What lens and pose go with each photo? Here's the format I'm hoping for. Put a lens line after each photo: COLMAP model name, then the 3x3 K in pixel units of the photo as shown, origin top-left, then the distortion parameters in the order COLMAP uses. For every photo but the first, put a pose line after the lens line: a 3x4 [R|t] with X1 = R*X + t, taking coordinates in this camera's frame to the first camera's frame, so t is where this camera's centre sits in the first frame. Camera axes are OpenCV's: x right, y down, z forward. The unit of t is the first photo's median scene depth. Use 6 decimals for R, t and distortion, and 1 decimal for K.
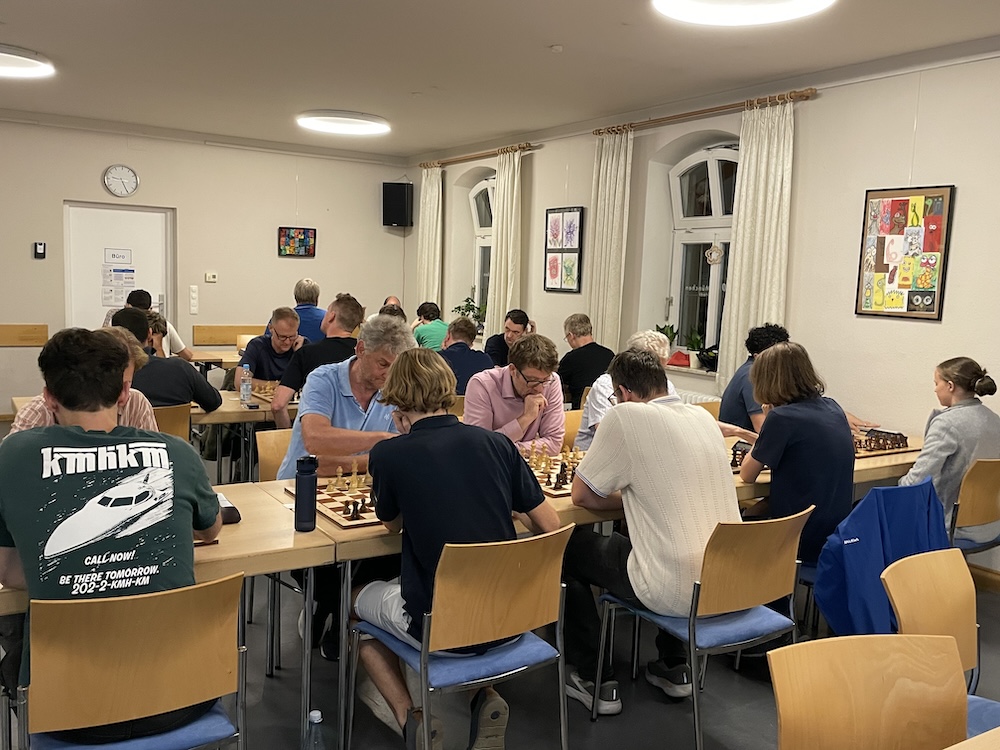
lens RADIAL K [[875.1, 0, 489.6], [0, 875.1, 380.1], [0, 0, 1]] dist [0.009675, -0.047024]
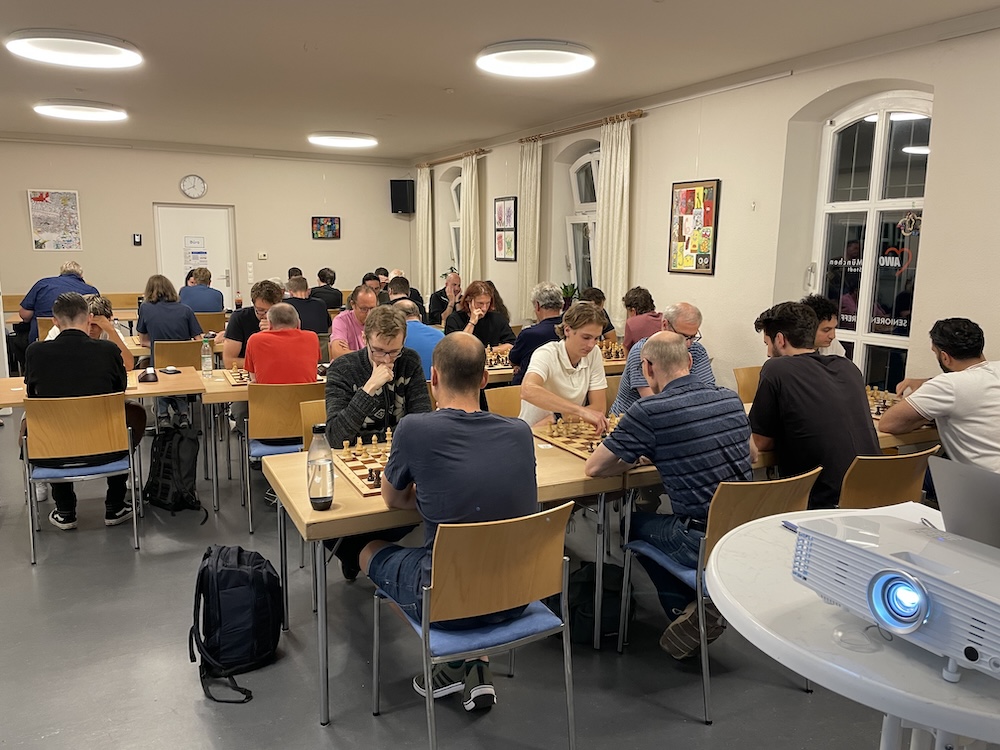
lens RADIAL K [[750.8, 0, 494.4], [0, 750.8, 390.2], [0, 0, 1]] dist [0.011798, -0.058810]
pose [[0.996183, -0.009598, -0.086754, 0.174310], [0.015571, 0.997534, 0.068441, 0.020354], [0.085884, -0.069531, 0.993876, -0.177942]]
